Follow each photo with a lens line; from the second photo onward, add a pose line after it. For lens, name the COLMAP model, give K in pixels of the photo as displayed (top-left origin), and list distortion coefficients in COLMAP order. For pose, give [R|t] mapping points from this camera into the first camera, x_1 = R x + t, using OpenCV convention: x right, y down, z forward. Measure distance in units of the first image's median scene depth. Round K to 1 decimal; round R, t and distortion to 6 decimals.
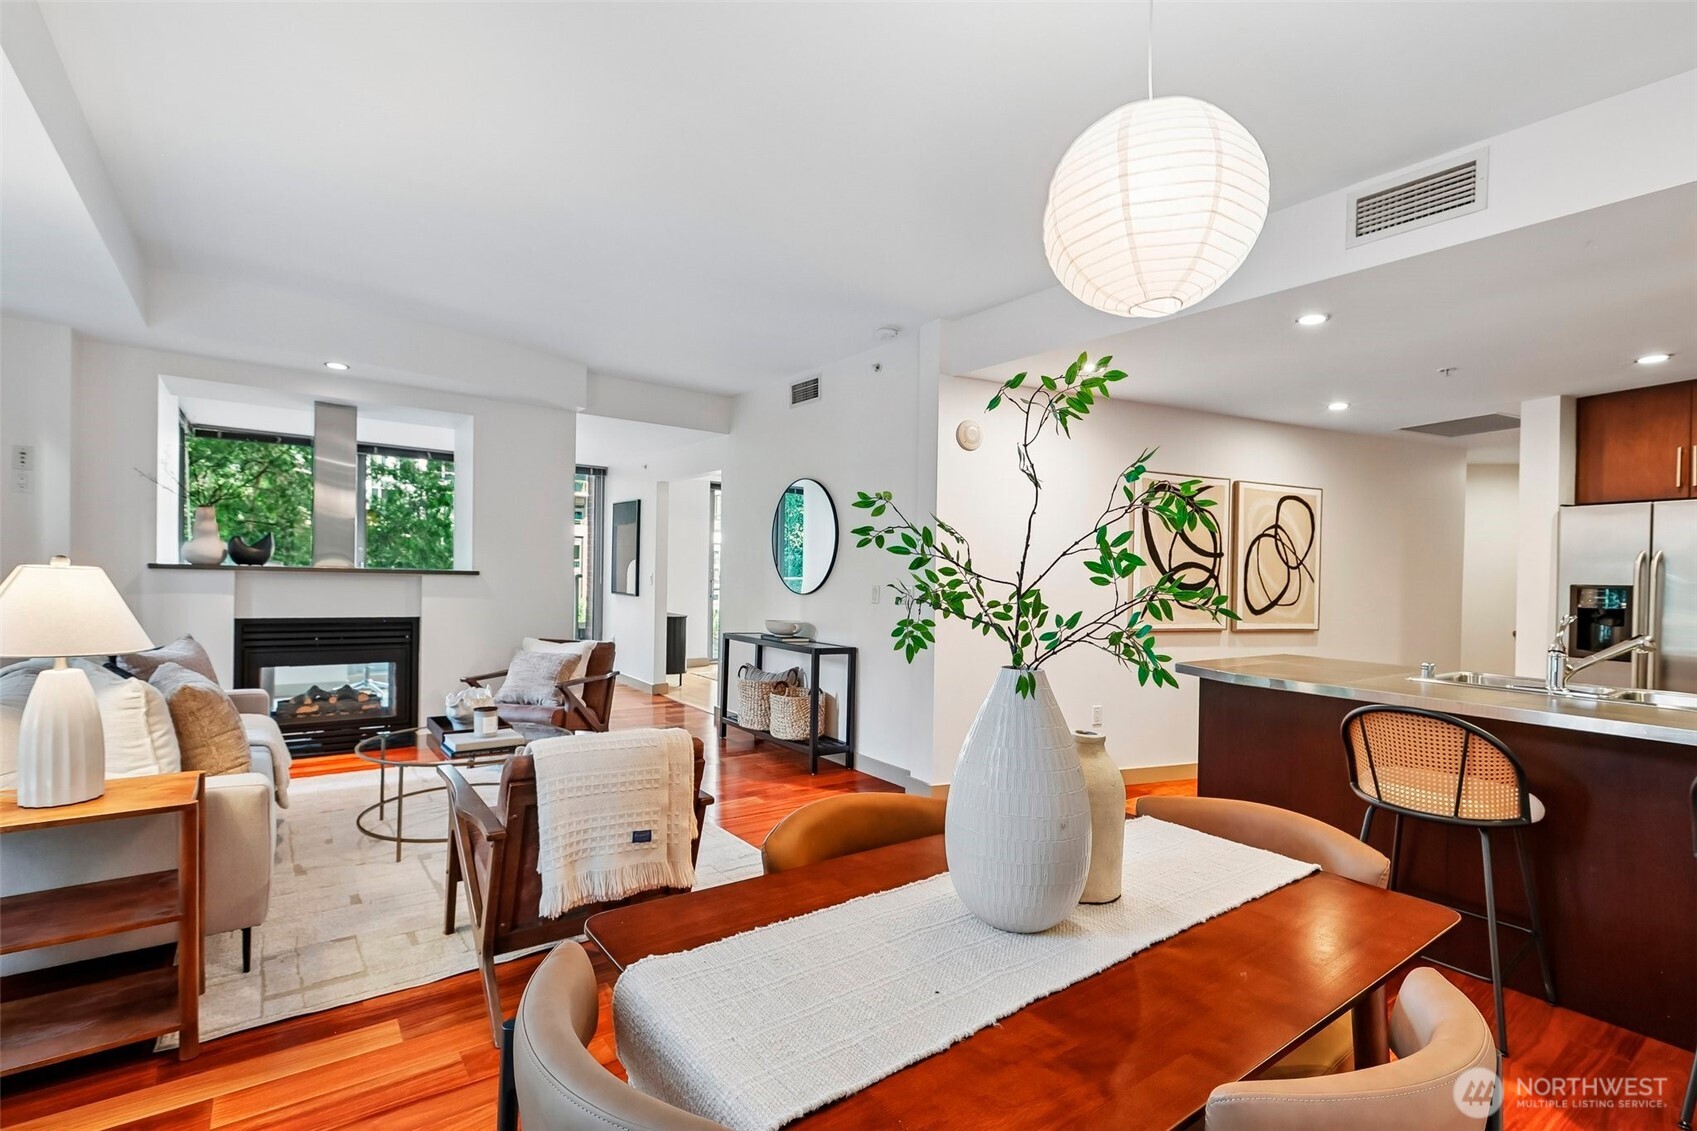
lens RADIAL K [[782.2, 0, 859.8], [0, 782.2, 580.9], [0, 0, 1]] dist [-0.001784, -0.000145]
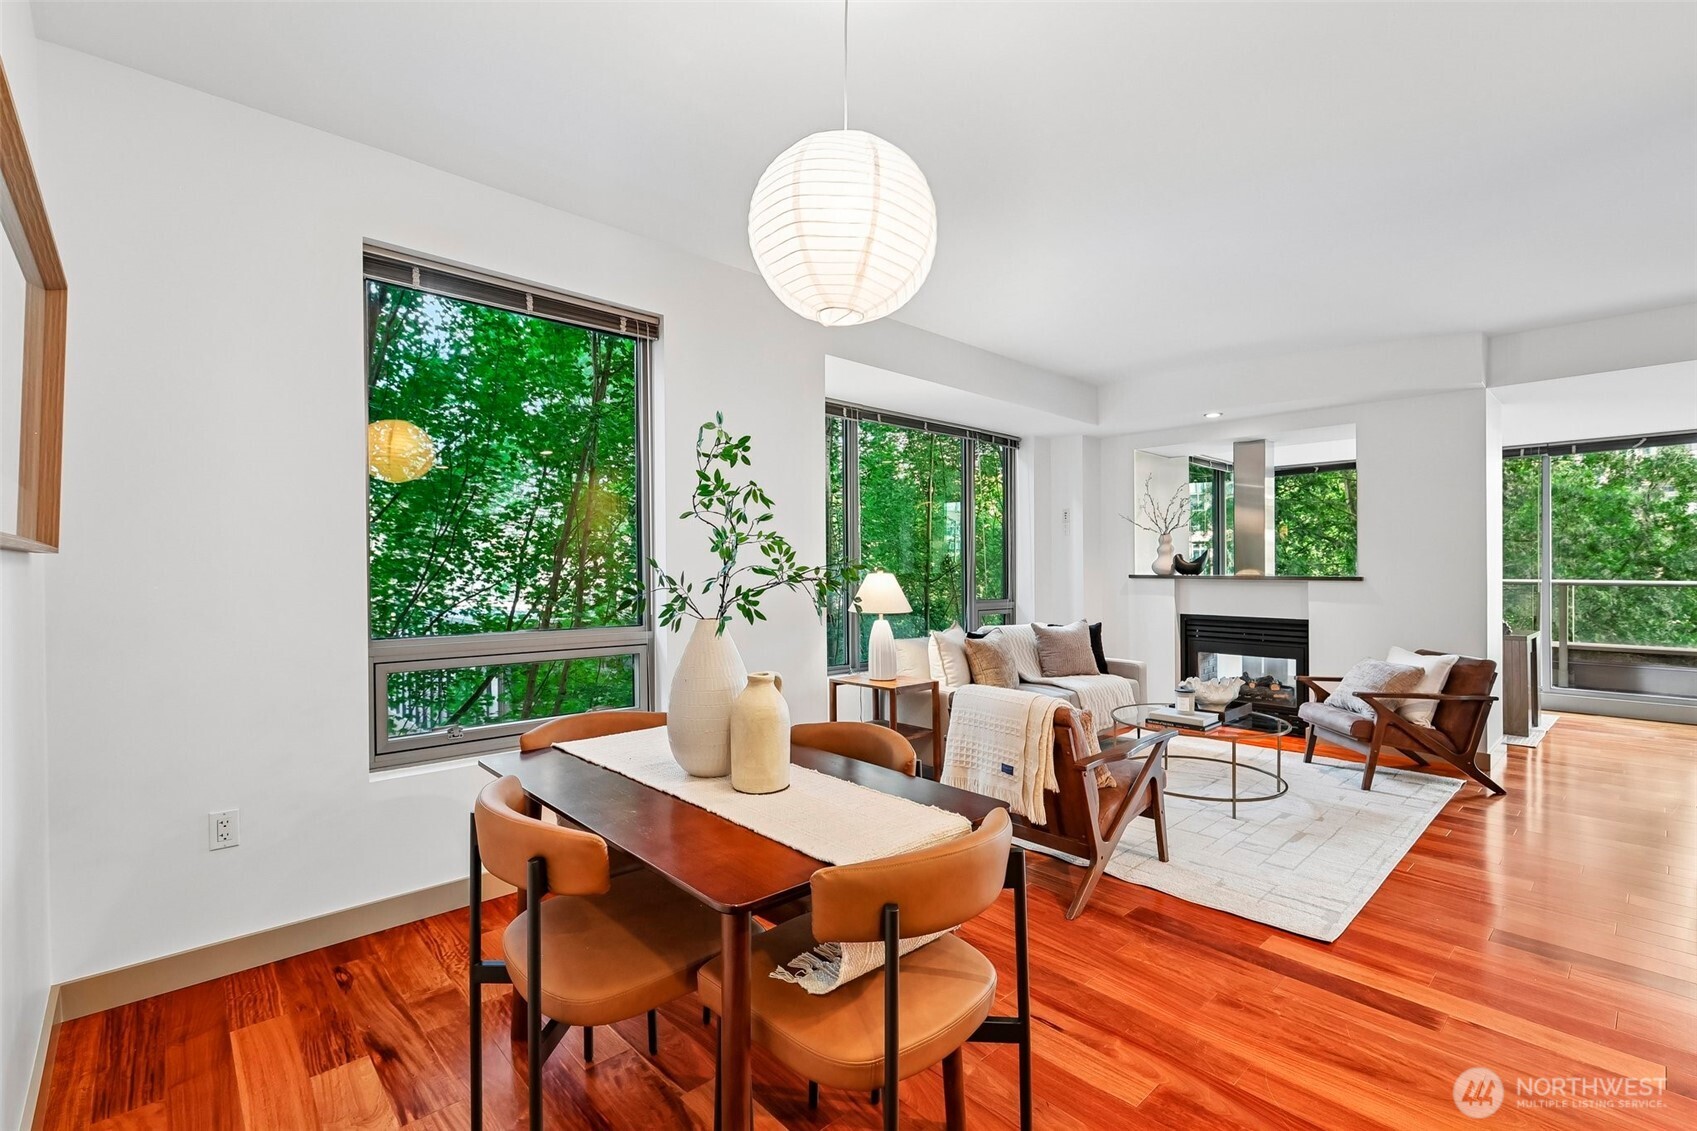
lens RADIAL K [[760.2, 0, 860.9], [0, 760.2, 563.5], [0, 0, 1]] dist [0.003415, 0.000809]
pose [[0.113763, -0.036661, -0.992831, 0.426811], [-0.007878, 0.999254, -0.037801, 0.013368], [0.993477, 0.012122, 0.113389, 0.263897]]
